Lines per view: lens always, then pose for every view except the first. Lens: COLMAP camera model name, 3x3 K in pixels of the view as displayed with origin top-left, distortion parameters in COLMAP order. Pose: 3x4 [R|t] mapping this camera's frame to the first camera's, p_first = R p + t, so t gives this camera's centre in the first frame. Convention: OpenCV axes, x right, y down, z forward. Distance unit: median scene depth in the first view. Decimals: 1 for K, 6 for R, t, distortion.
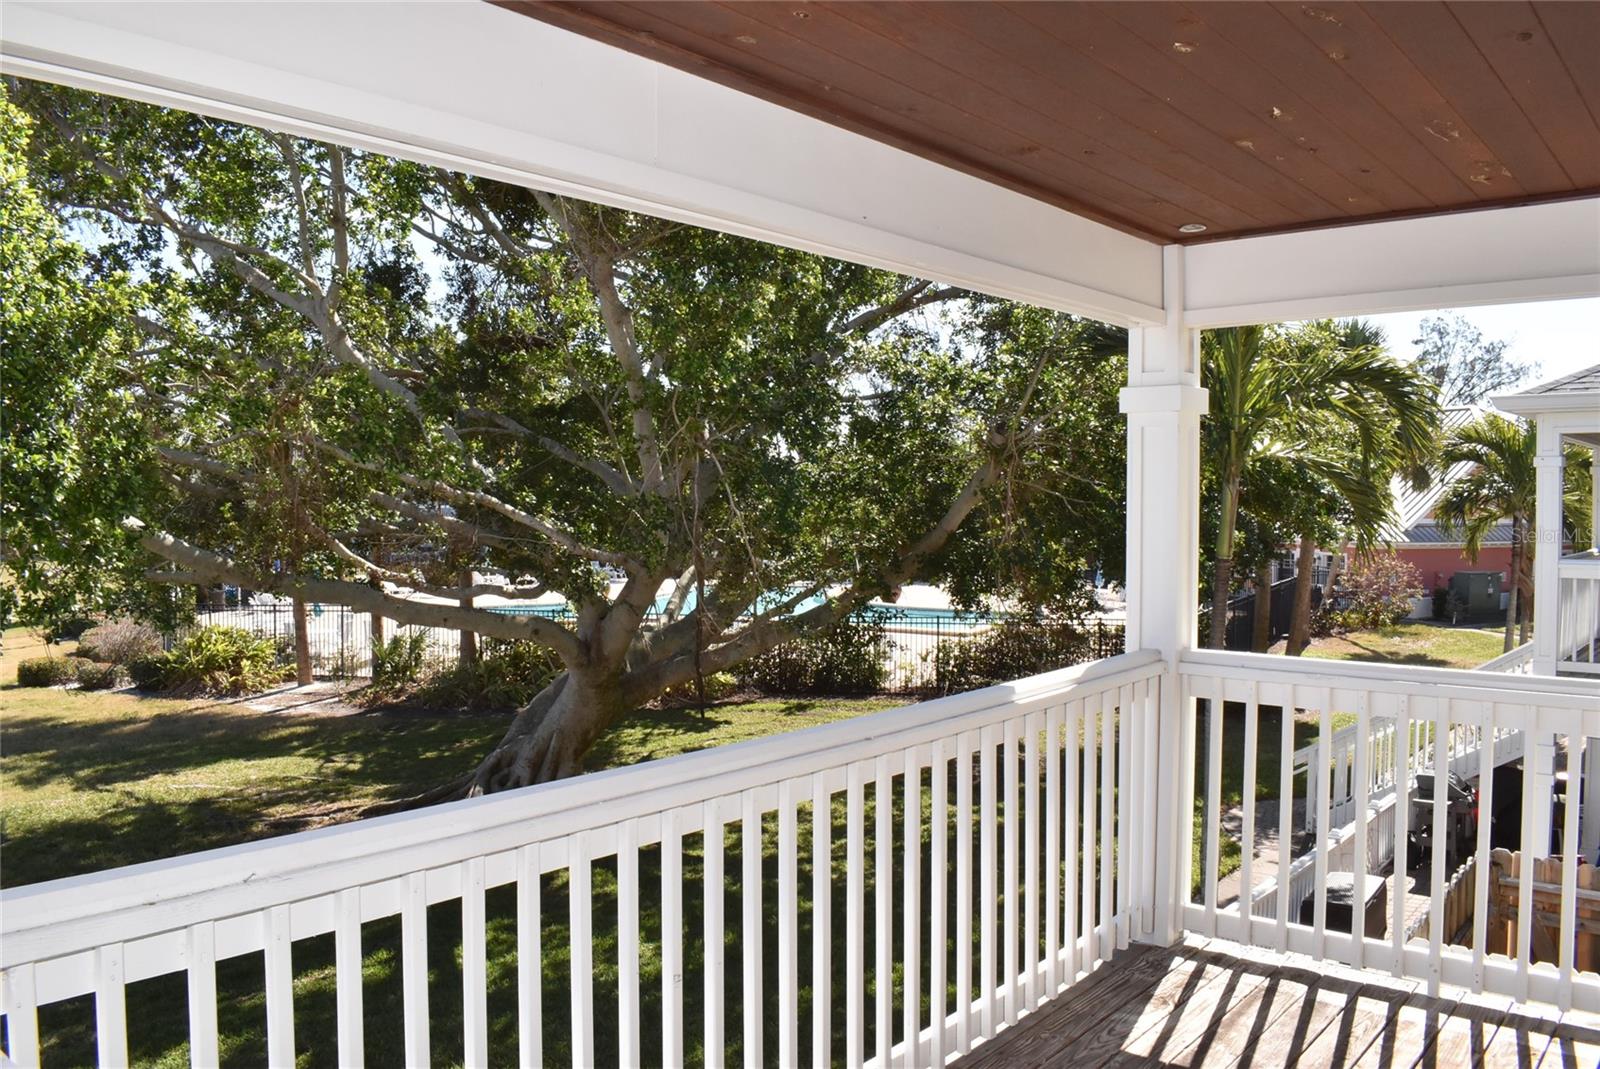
lens RADIAL K [[1253.4, 0, 789.2], [0, 1253.4, 535.0], [0, 0, 1]] dist [-0.099837, 0.019291]
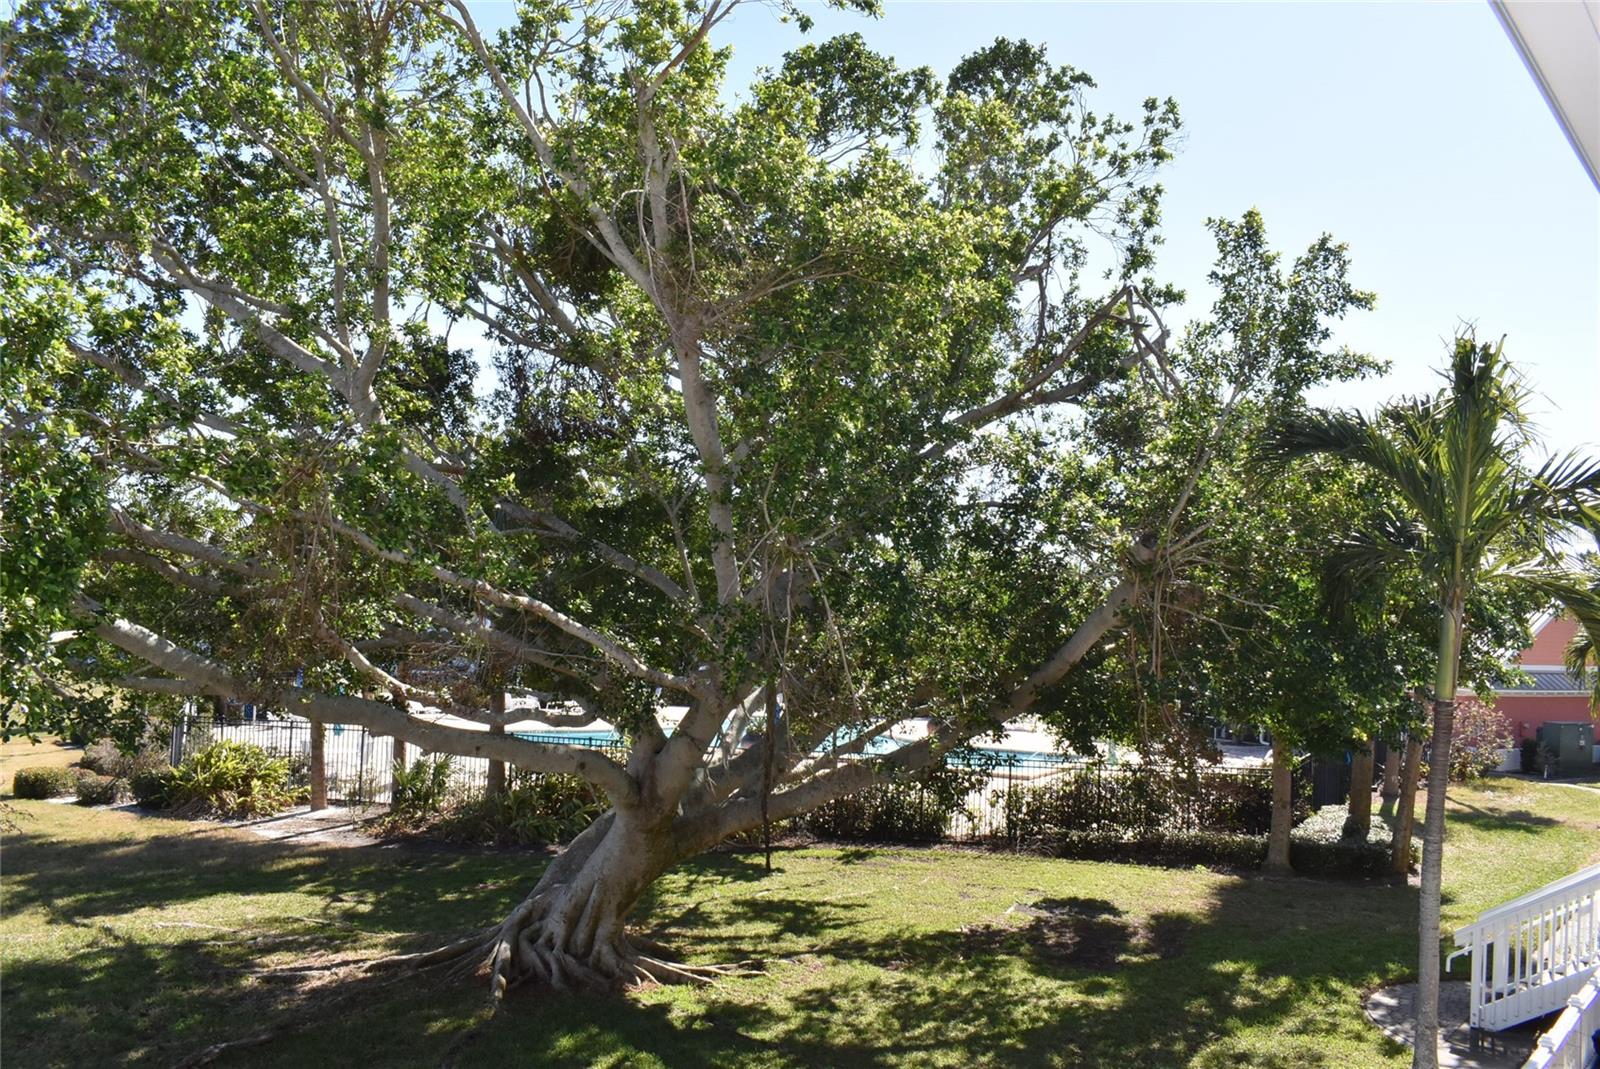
lens RADIAL K [[1253.4, 0, 790.2], [0, 1253.4, 529.1], [0, 0, 1]] dist [-0.099837, 0.019291]
pose [[0.999291, 0.027833, -0.025362, -0.038566], [-0.030440, 0.993581, -0.108951, 0.004471], [0.022167, 0.109646, 0.993724, 0.121357]]
